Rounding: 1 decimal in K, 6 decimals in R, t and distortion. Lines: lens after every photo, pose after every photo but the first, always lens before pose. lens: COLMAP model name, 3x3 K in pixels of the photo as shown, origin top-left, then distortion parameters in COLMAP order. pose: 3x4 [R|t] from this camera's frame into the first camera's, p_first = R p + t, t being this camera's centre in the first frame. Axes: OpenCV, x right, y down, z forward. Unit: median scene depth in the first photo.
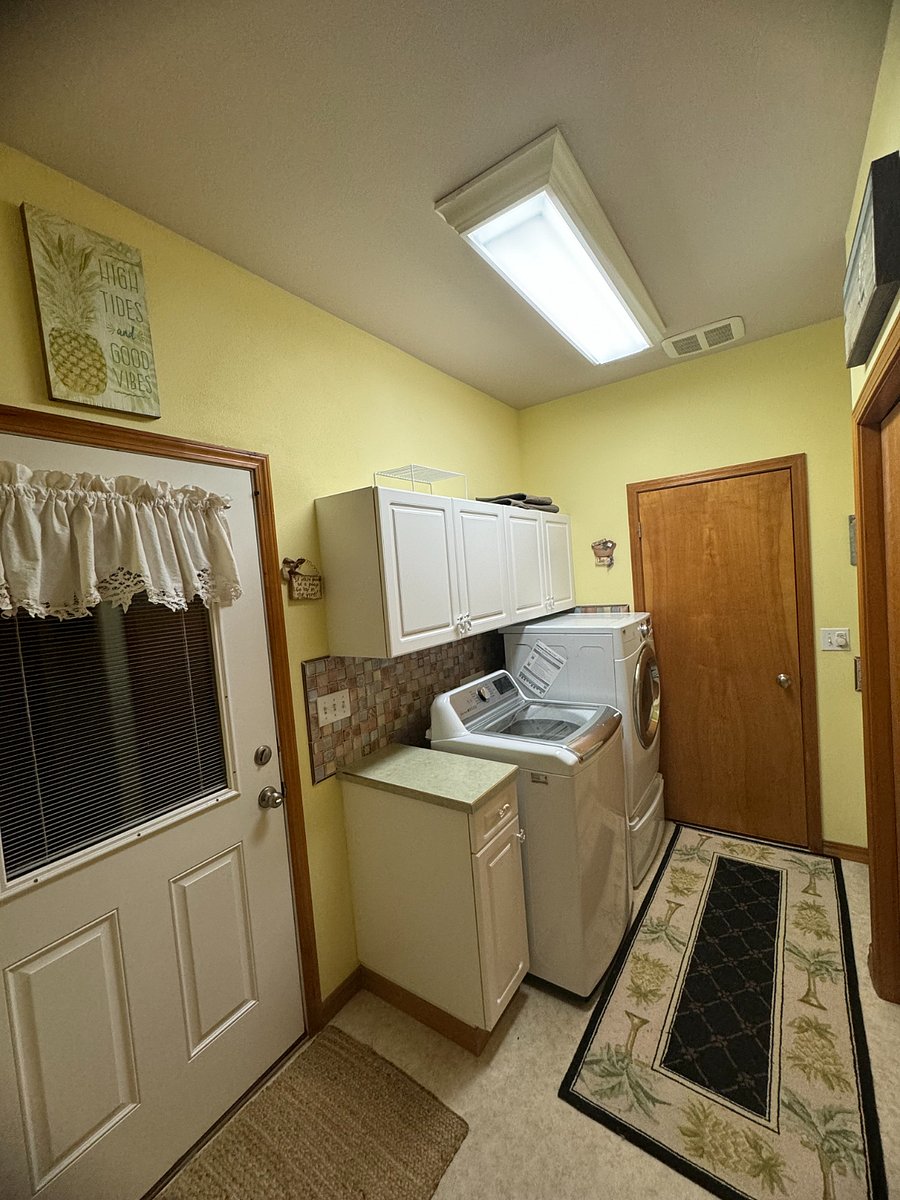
lens RADIAL K [[480.9, 0, 450.0], [0, 480.9, 600.0], [0, 0, 1]] dist [-0.001984, 0.000417]
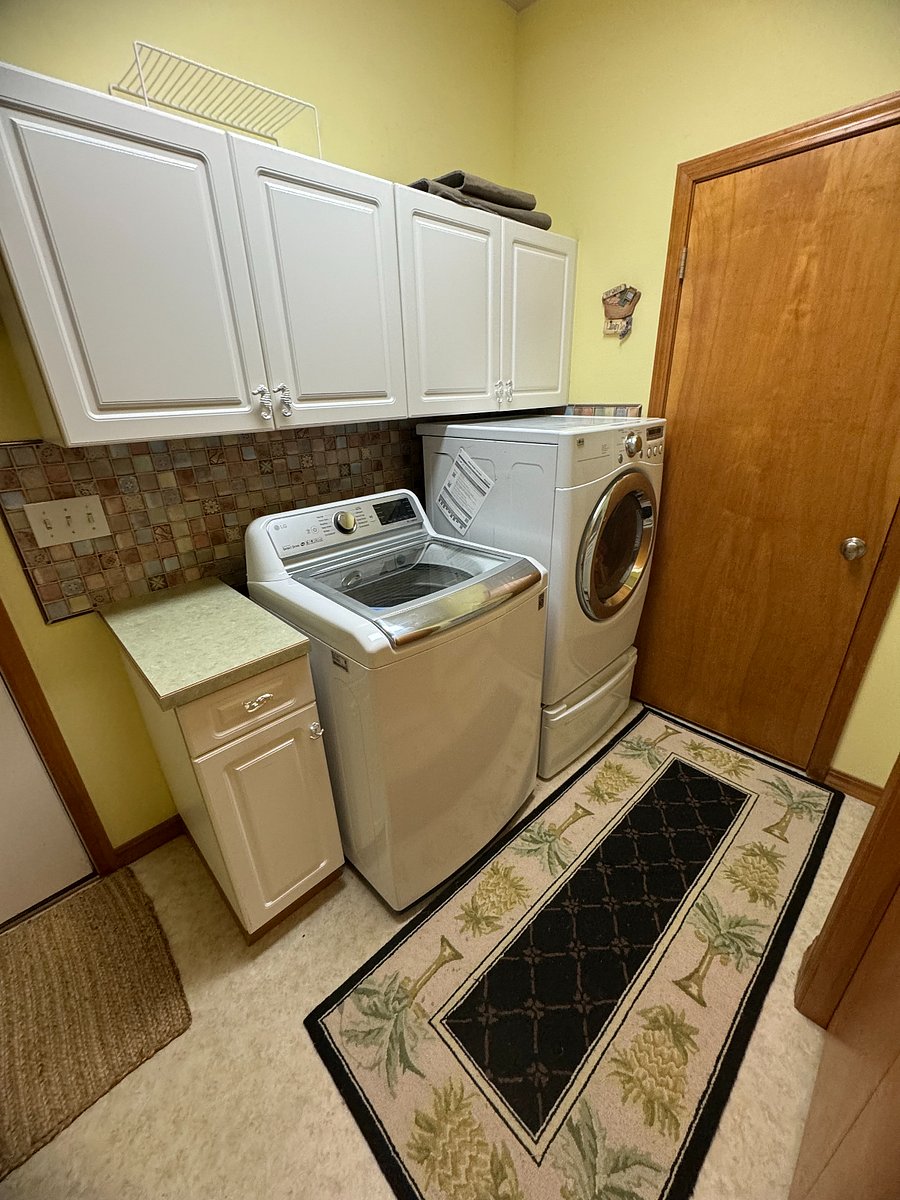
lens RADIAL K [[480.9, 0, 450.0], [0, 480.9, 600.0], [0, 0, 1]] dist [-0.001984, 0.000417]
pose [[0.981272, 0.122685, -0.148506, 0.356392], [-0.059352, 0.926003, 0.372822, 0.038575], [0.183257, -0.357026, 0.915942, 0.395031]]
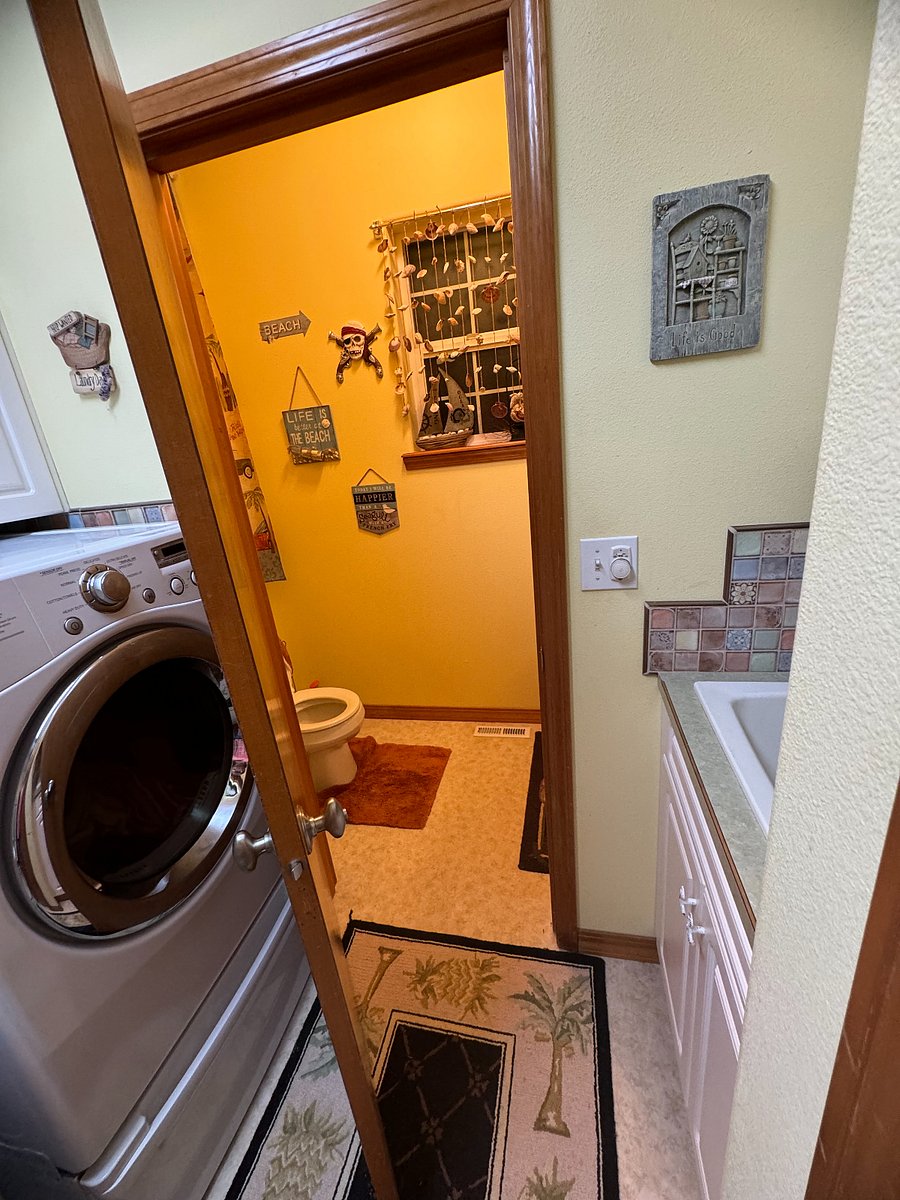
lens RADIAL K [[480.9, 0, 450.0], [0, 480.9, 600.0], [0, 0, 1]] dist [-0.001984, 0.000417]
pose [[0.927170, -0.133732, 0.349958, 0.614749], [0.049079, 0.969426, 0.240426, 0.007780], [-0.371411, -0.205740, 0.905386, 0.782312]]
